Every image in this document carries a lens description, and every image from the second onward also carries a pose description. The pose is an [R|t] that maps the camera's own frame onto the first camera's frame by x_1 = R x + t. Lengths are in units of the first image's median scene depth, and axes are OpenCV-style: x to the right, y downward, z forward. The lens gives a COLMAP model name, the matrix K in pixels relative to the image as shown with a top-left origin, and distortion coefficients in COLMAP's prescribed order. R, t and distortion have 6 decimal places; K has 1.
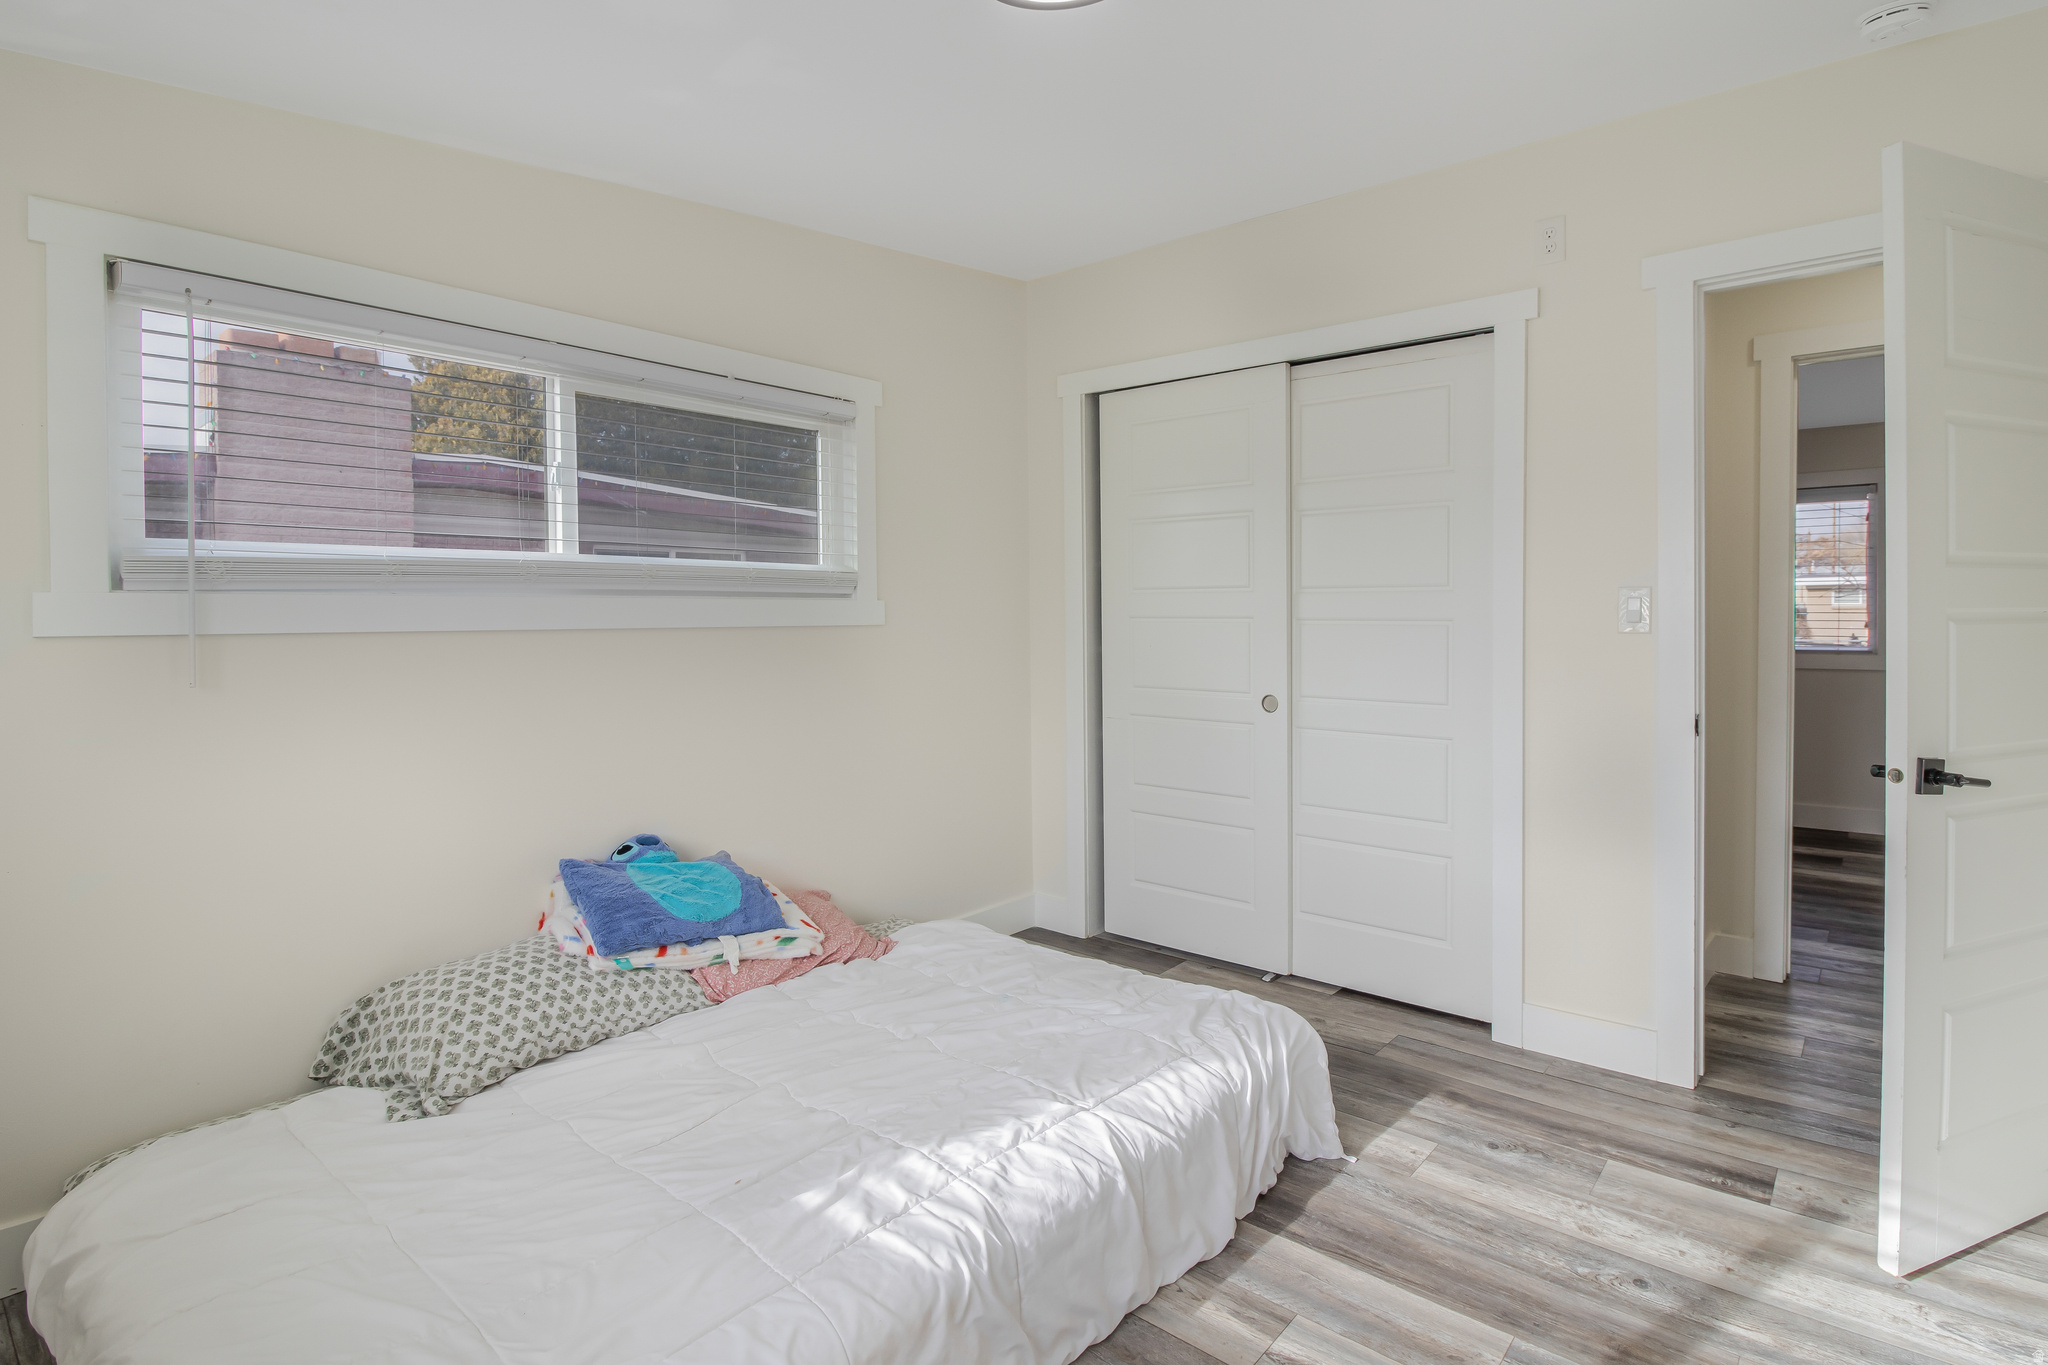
lens RADIAL K [[1022.3, 0, 1075.6], [0, 1022.3, 641.8], [0, 0, 1]] dist [0.002980, 0.000265]
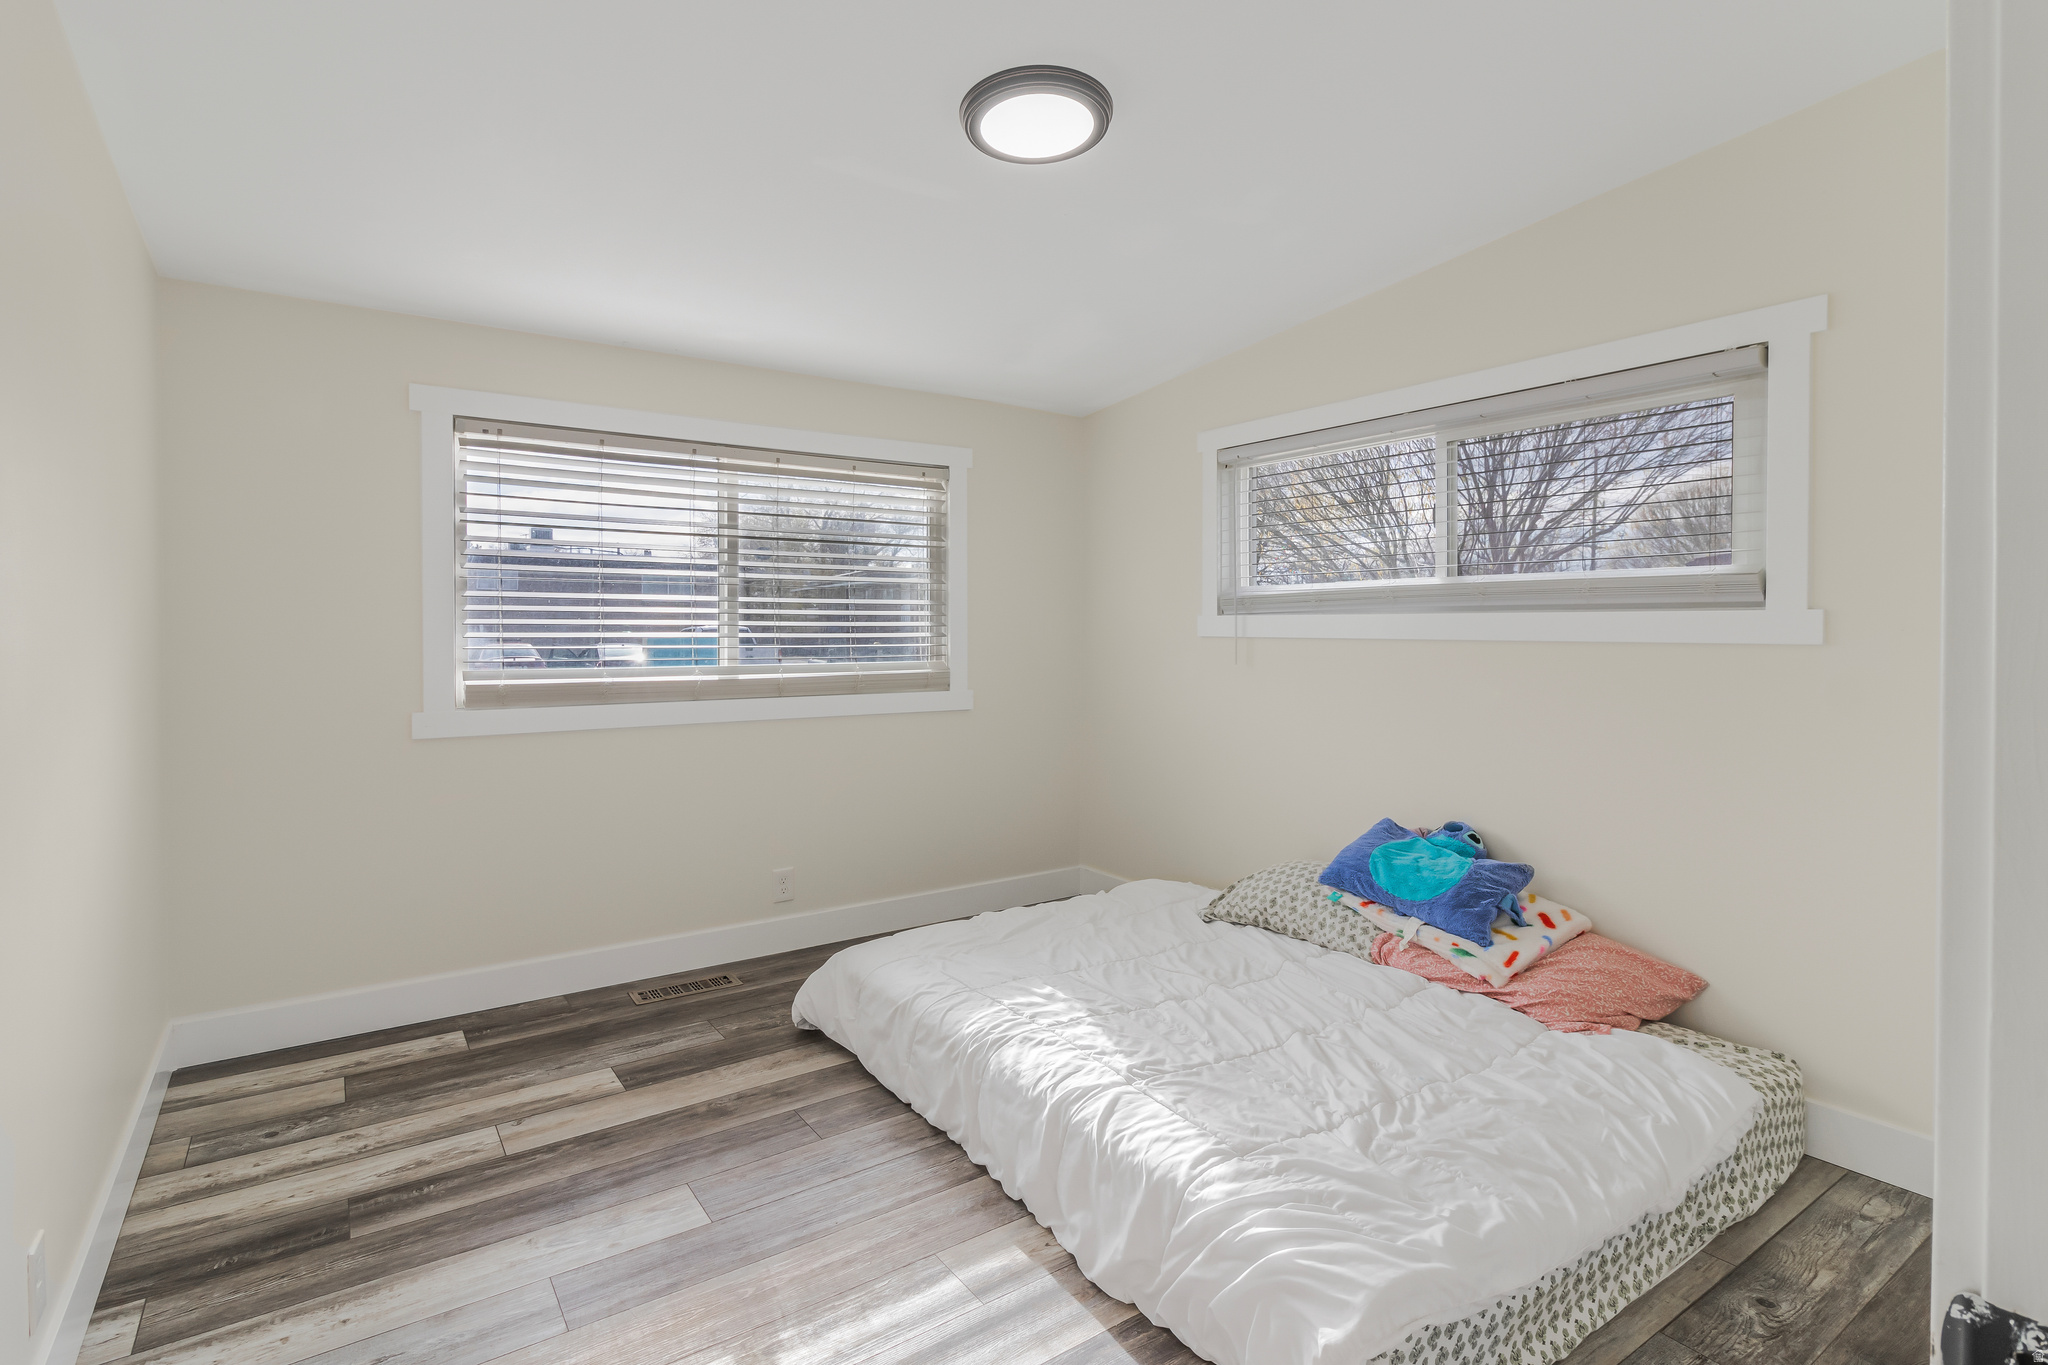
lens RADIAL K [[1022.3, 0, 1075.6], [0, 1022.3, 641.8], [0, 0, 1]] dist [0.002980, 0.000265]
pose [[-0.259273, 0.023447, -0.965519, 0.934708], [-0.020129, 0.999357, 0.029673, -0.043791], [0.965594, 0.027128, -0.258635, 1.052241]]
